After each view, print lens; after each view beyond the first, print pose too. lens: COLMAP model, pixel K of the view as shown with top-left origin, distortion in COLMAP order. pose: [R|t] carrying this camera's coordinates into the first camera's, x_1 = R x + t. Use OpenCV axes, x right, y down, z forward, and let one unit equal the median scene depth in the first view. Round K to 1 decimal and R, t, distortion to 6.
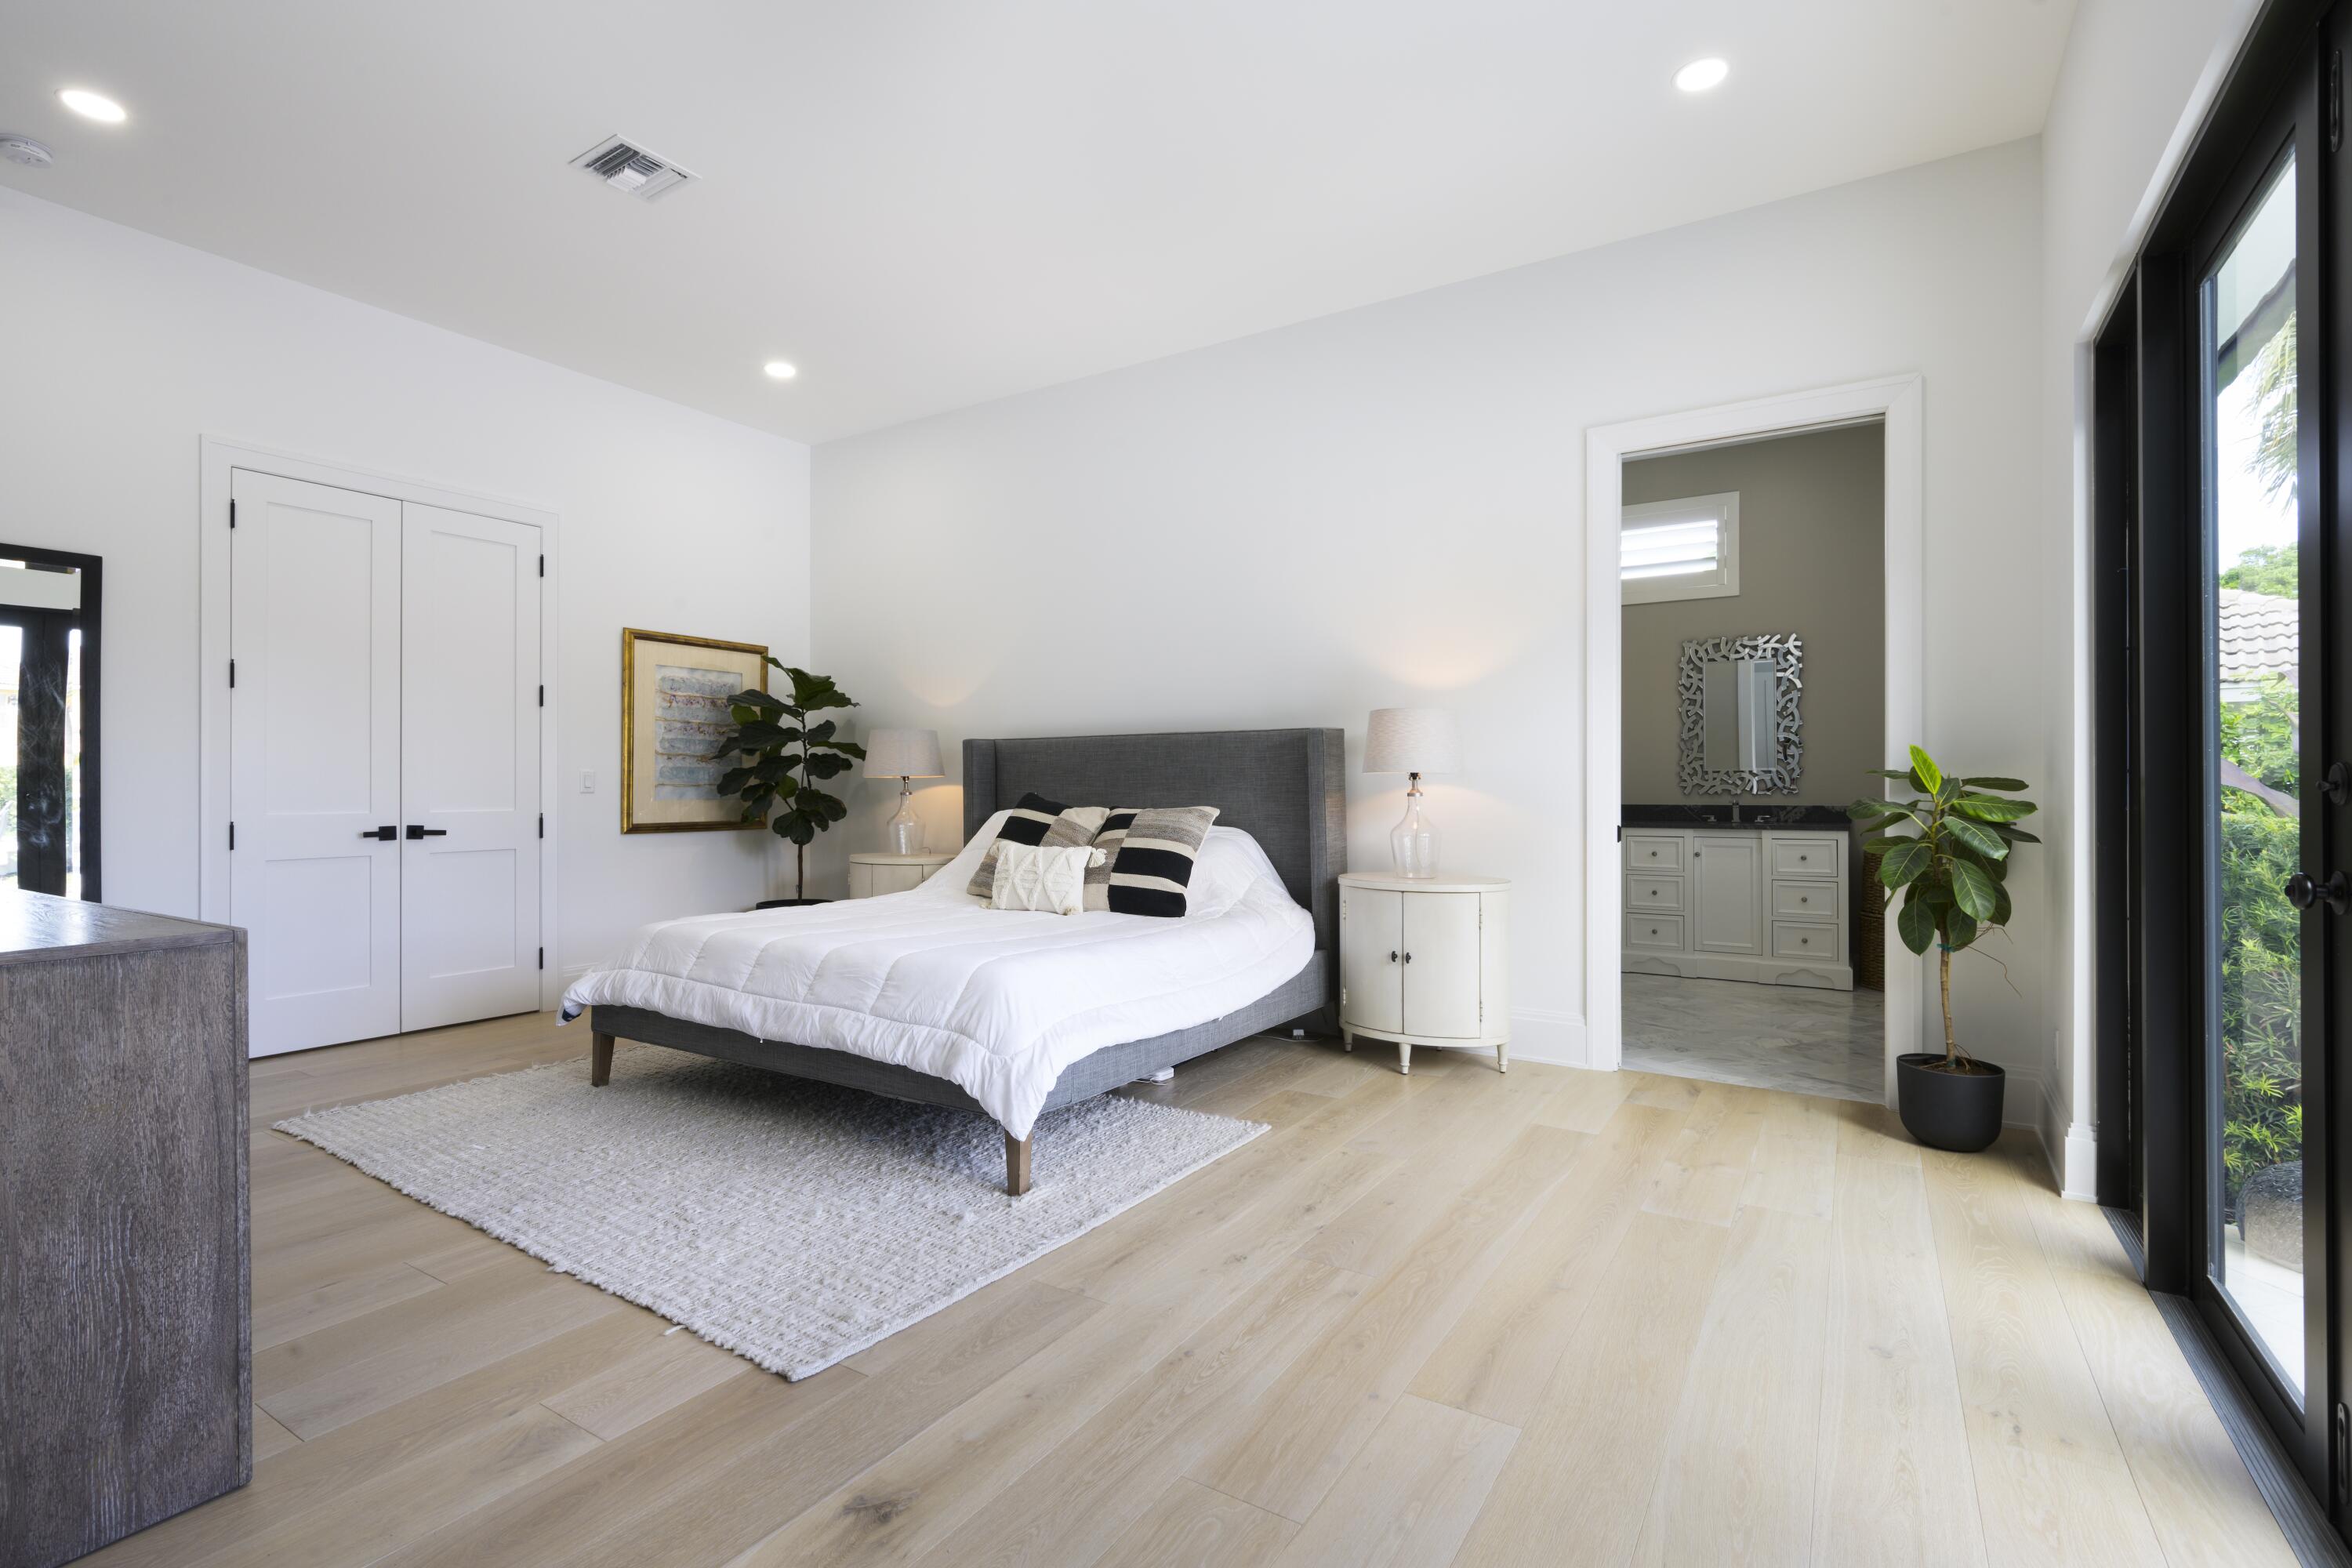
lens RADIAL K [[1090.1, 0, 1186.3], [0, 1090.1, 780.6], [0, 0, 1]] dist [0.001212, 0.000152]
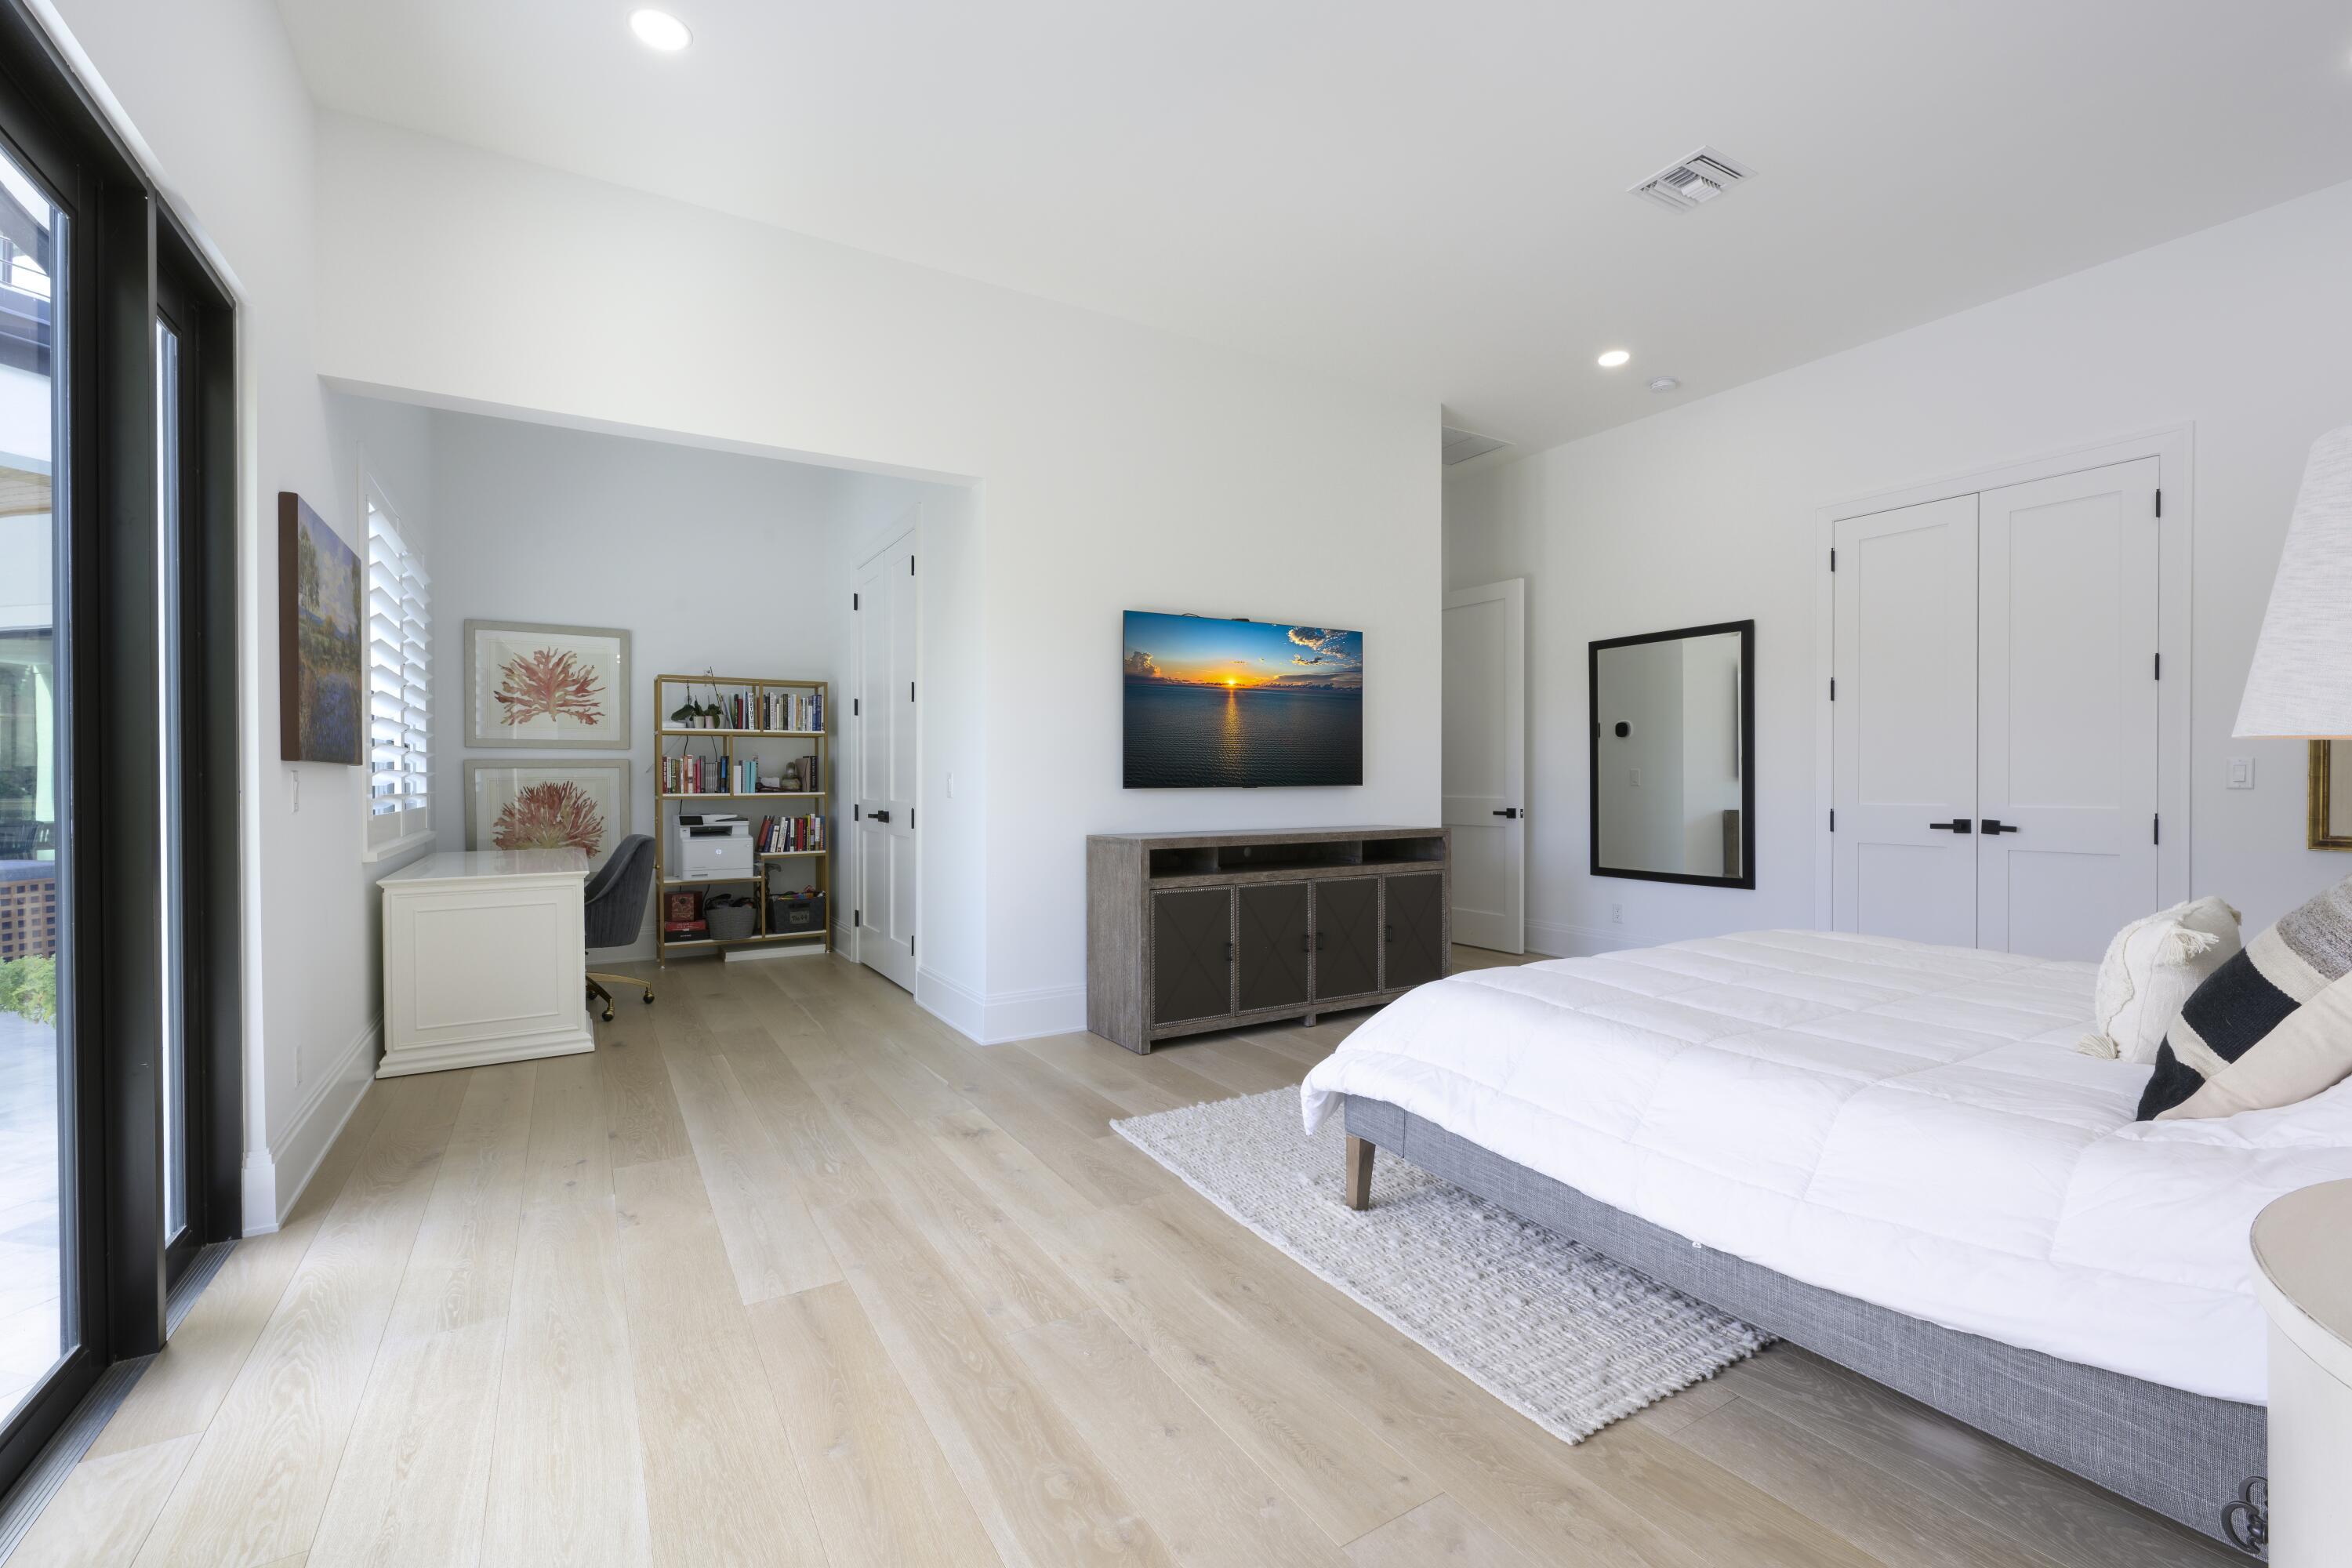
lens RADIAL K [[1004.1, 0, 1176.0], [0, 1004.1, 784.0], [0, 0, 1]] dist [-0.001116, -0.000133]
pose [[-0.454490, 0.008048, -0.890715, 0.681530], [0.009612, 0.999945, 0.004130, -0.003394], [0.890700, -0.006685, -0.454543, 1.213033]]
